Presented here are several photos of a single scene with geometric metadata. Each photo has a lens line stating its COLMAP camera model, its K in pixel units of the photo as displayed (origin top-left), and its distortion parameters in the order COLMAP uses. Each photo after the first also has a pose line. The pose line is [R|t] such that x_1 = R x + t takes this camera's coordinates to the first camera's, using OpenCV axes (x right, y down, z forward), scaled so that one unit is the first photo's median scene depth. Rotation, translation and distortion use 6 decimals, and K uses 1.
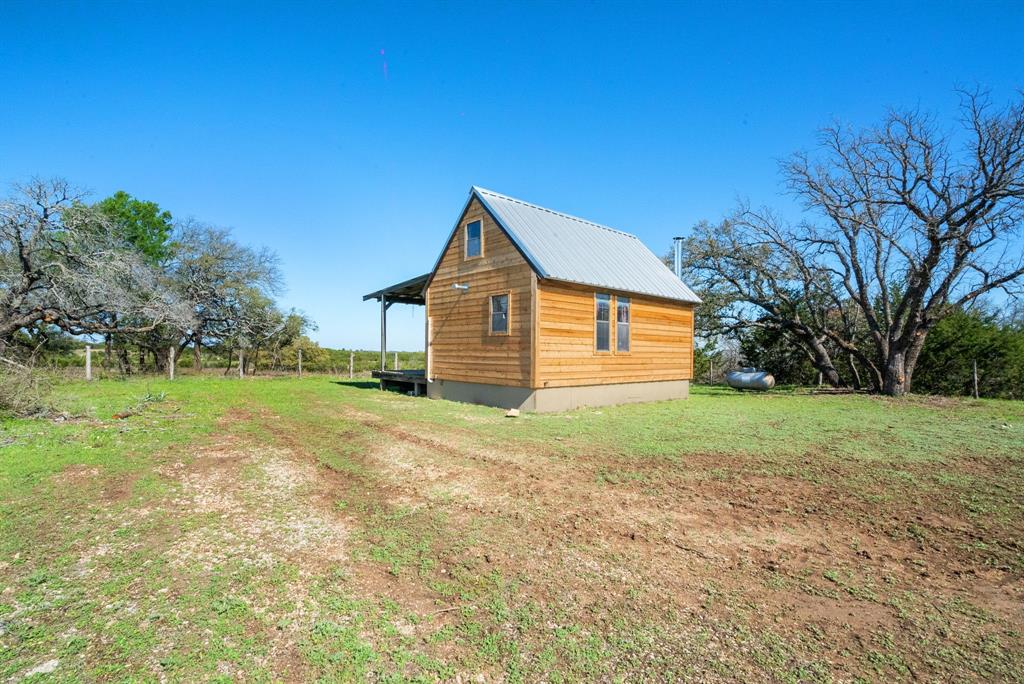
lens RADIAL K [[482.6, 0, 512.0], [0, 482.6, 342.0], [0, 0, 1]] dist [-0.000659, 0.000101]
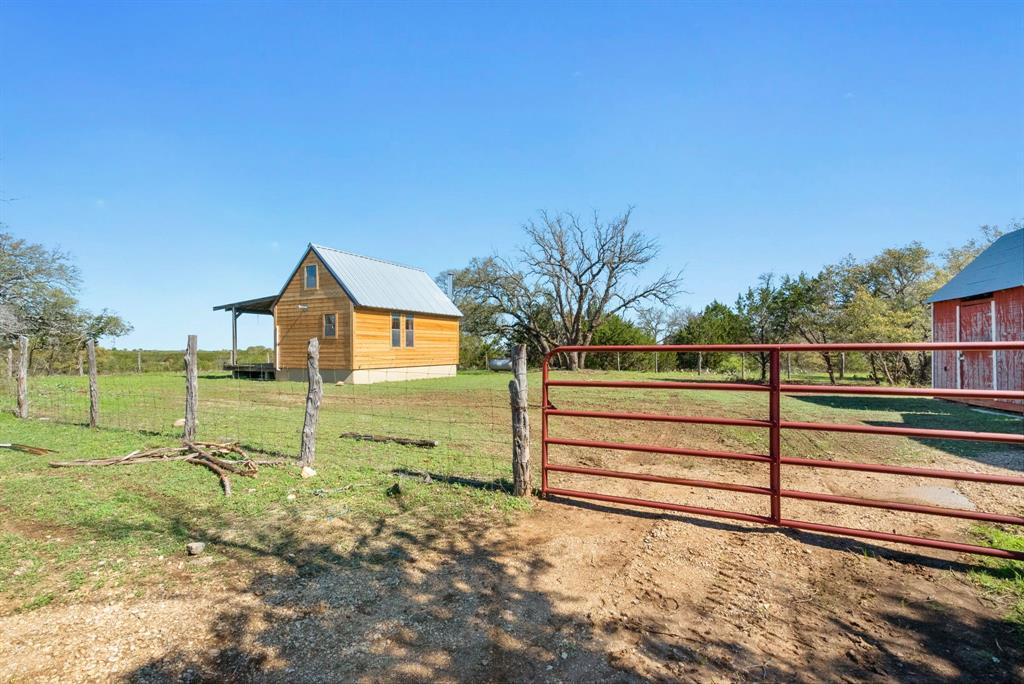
lens RADIAL K [[482.6, 0, 512.0], [0, 482.6, 342.0], [0, 0, 1]] dist [-0.000659, 0.000101]
pose [[0.937915, -0.010549, 0.346705, -0.013406], [0.007210, 0.999914, 0.010917, -0.014243], [-0.346790, -0.007740, 0.937911, -0.665084]]
